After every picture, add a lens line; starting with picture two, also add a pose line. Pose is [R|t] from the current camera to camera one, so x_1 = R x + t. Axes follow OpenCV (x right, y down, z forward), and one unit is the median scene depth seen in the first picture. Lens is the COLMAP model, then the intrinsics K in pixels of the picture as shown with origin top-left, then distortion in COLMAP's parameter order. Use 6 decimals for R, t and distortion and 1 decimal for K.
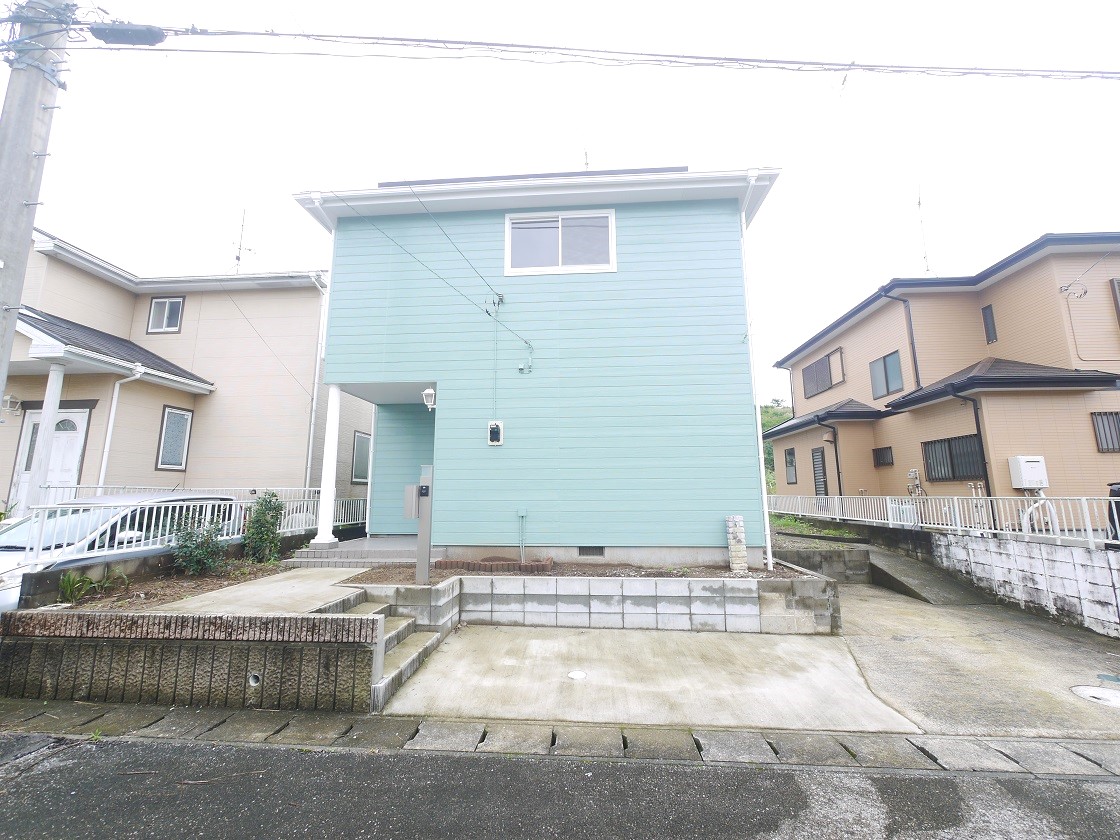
lens RADIAL K [[460.9, 0, 557.7], [0, 460.9, 417.4], [0, 0, 1]] dist [-0.007801, 0.000806]
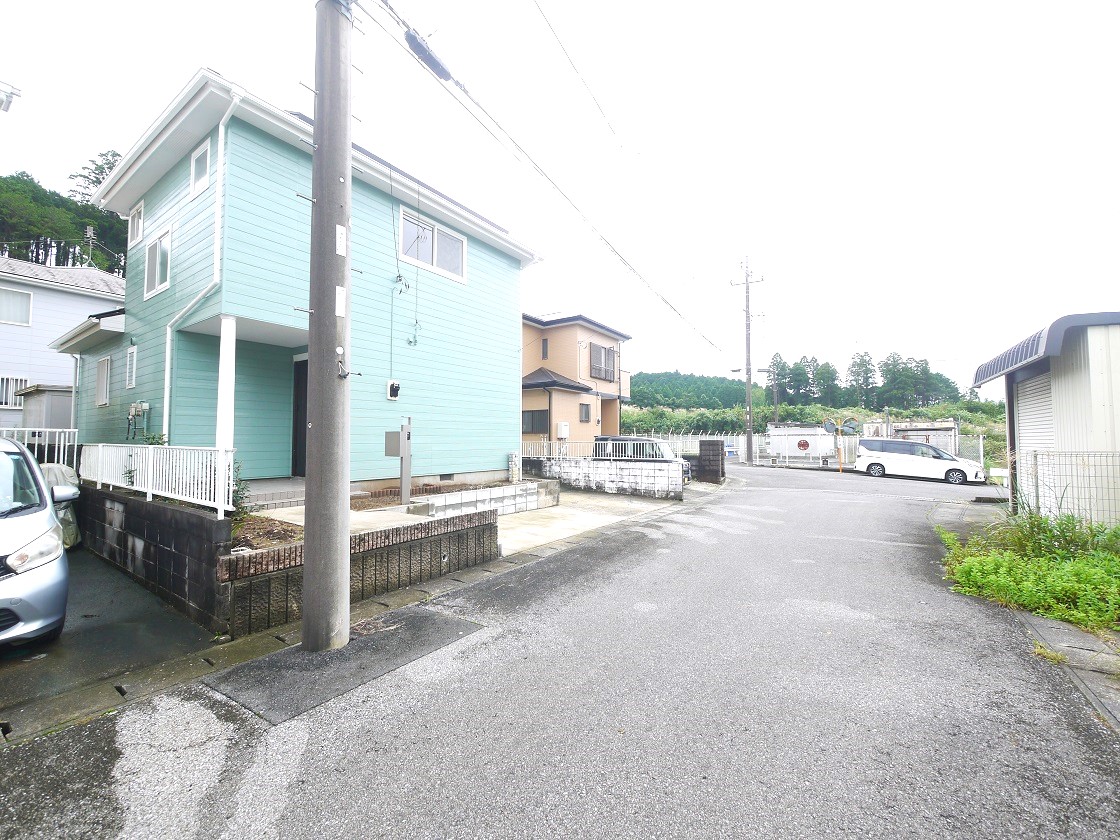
lens RADIAL K [[460.9, 0, 552.8], [0, 460.9, 418.8], [0, 0, 1]] dist [-0.007801, 0.000806]
pose [[0.511081, 0.043666, 0.858423, -1.218421], [-0.143468, 0.989032, 0.035107, 0.006198], [-0.847475, -0.141098, 0.511740, -0.017619]]
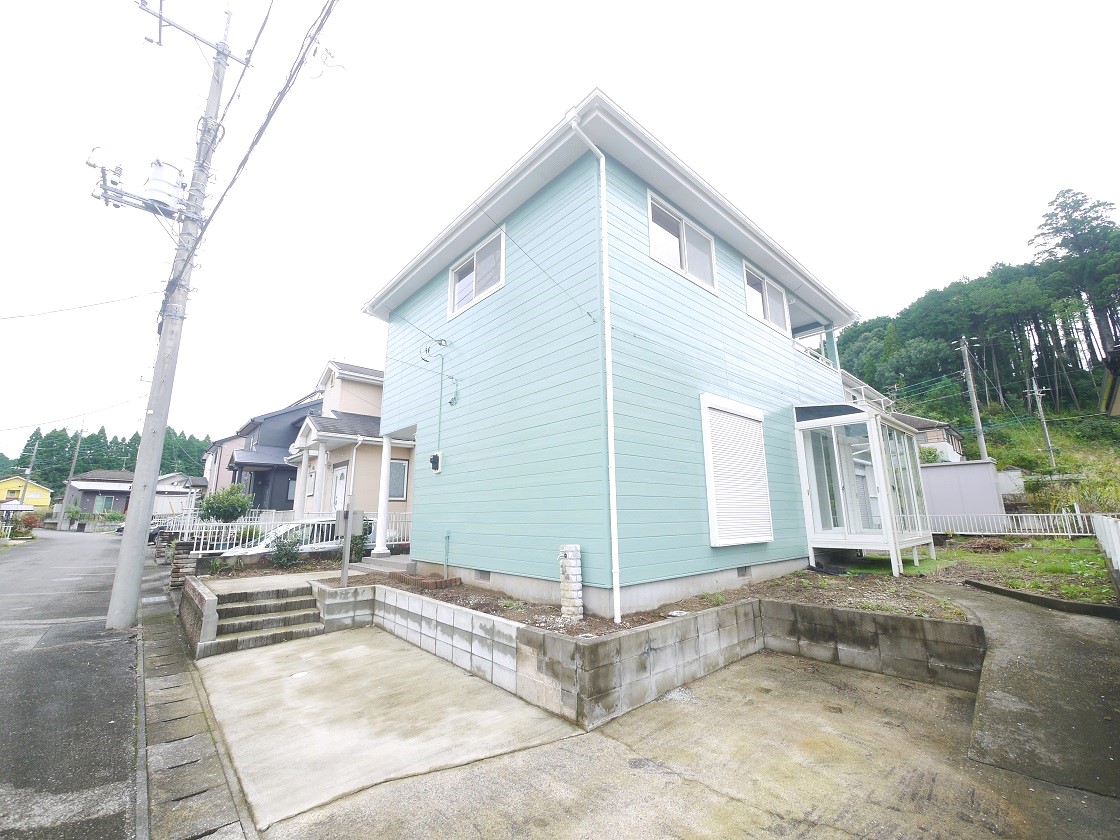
lens RADIAL K [[460.9, 0, 559.6], [0, 460.9, 416.8], [0, 0, 1]] dist [-0.007801, 0.000806]
pose [[0.718287, -0.148784, -0.679653, 1.077240], [0.119772, 0.988726, -0.089864, 0.075544], [0.685361, -0.016855, 0.728009, 0.475541]]
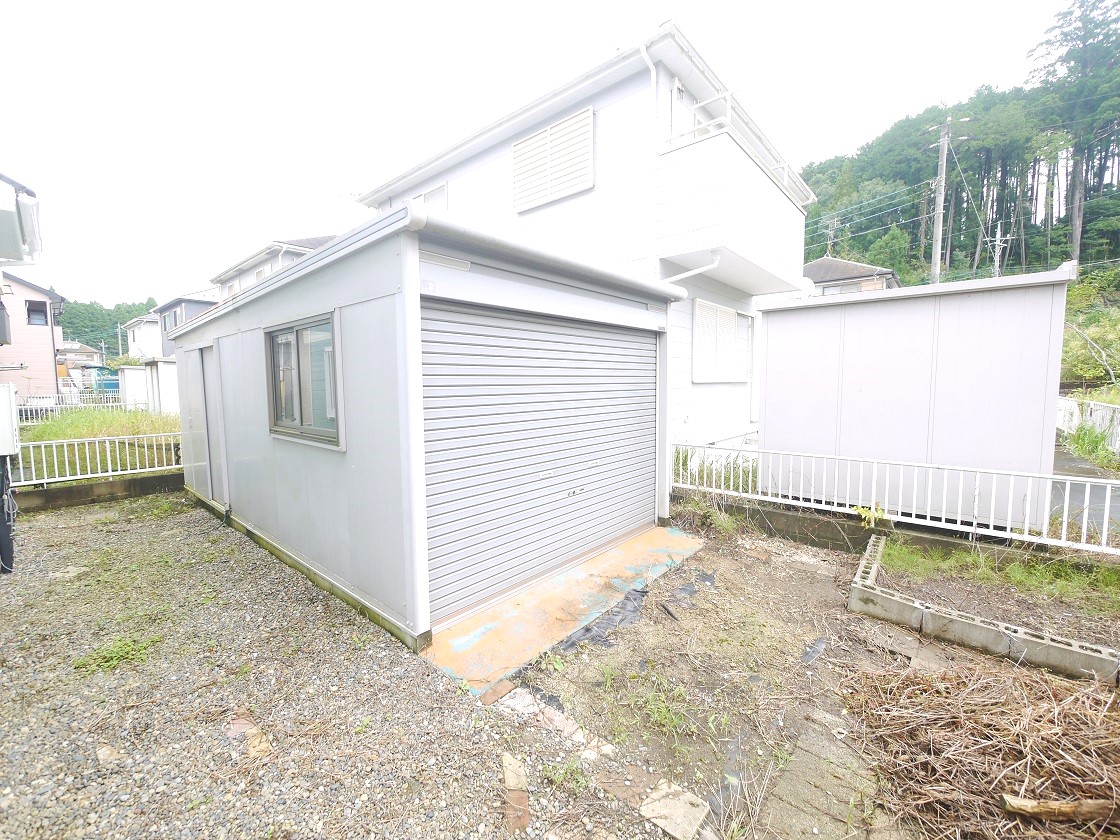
lens RADIAL K [[460.9, 0, 558.4], [0, 460.9, 417.5], [0, 0, 1]] dist [-0.007801, 0.000806]
pose [[0.789892, 0.048679, -0.611310, 0.875940], [0.104052, 0.971752, 0.211830, 0.315803], [0.604353, -0.230931, 0.762514, 2.724515]]
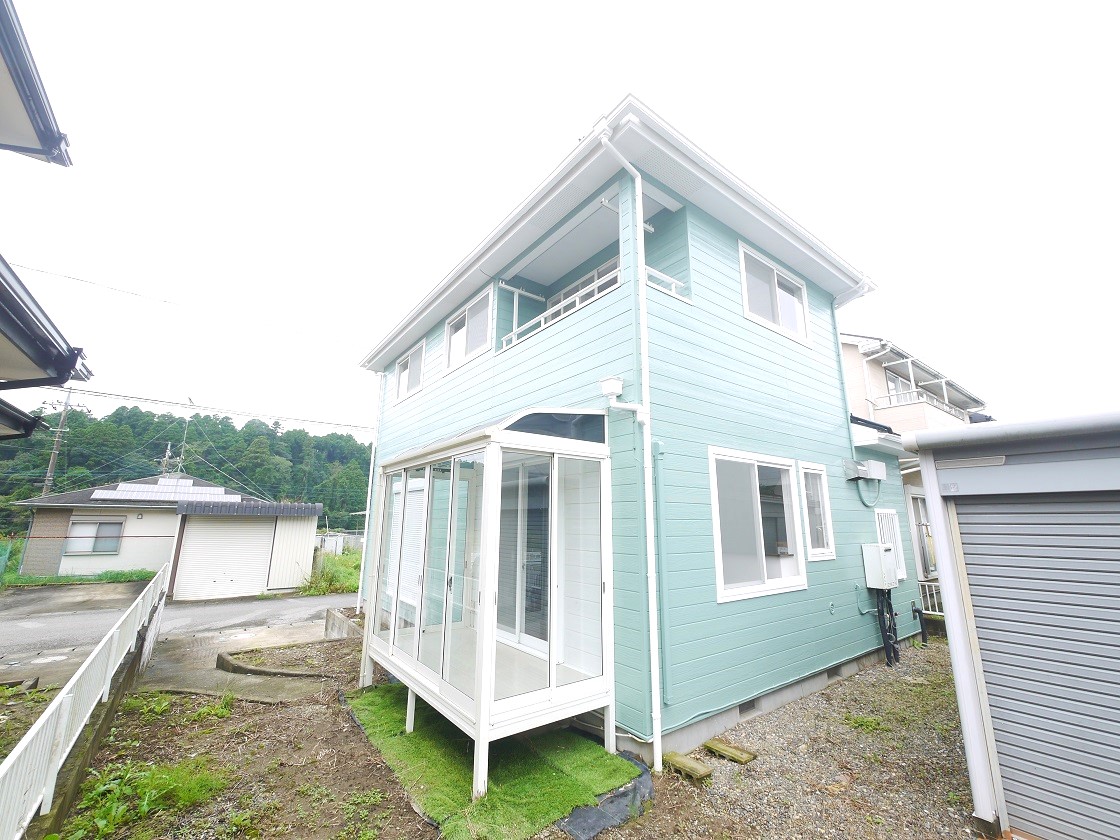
lens RADIAL K [[460.9, 0, 560.3], [0, 460.9, 420.2], [0, 0, 1]] dist [-0.007801, 0.000806]
pose [[-0.752889, -0.142227, -0.642596, 4.623348], [0.106512, 0.937169, -0.332218, 0.466388], [0.649471, -0.318567, -0.690436, 7.343882]]
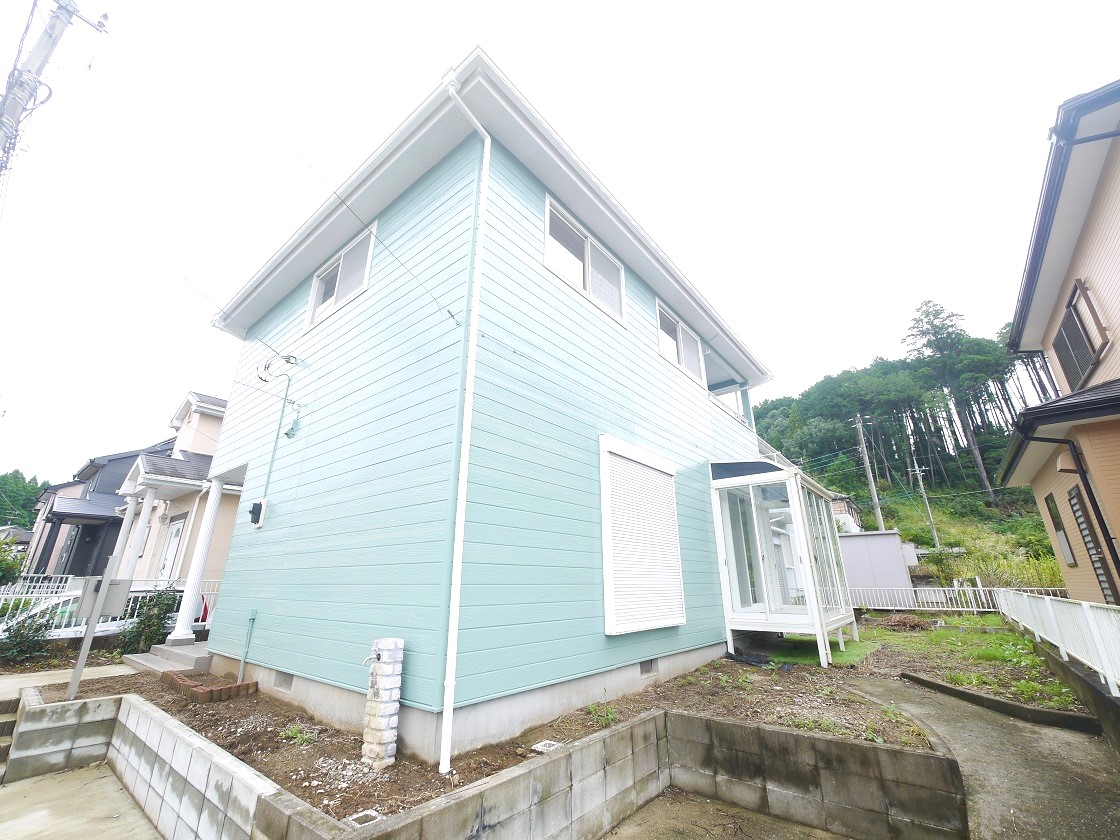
lens RADIAL K [[460.9, 0, 559.2], [0, 460.9, 417.2], [0, 0, 1]] dist [-0.007801, 0.000806]
pose [[0.819780, -0.192662, -0.539297, 0.997968], [0.092851, 0.973967, -0.206804, 0.108327], [0.565101, 0.119459, 0.816327, 0.747235]]
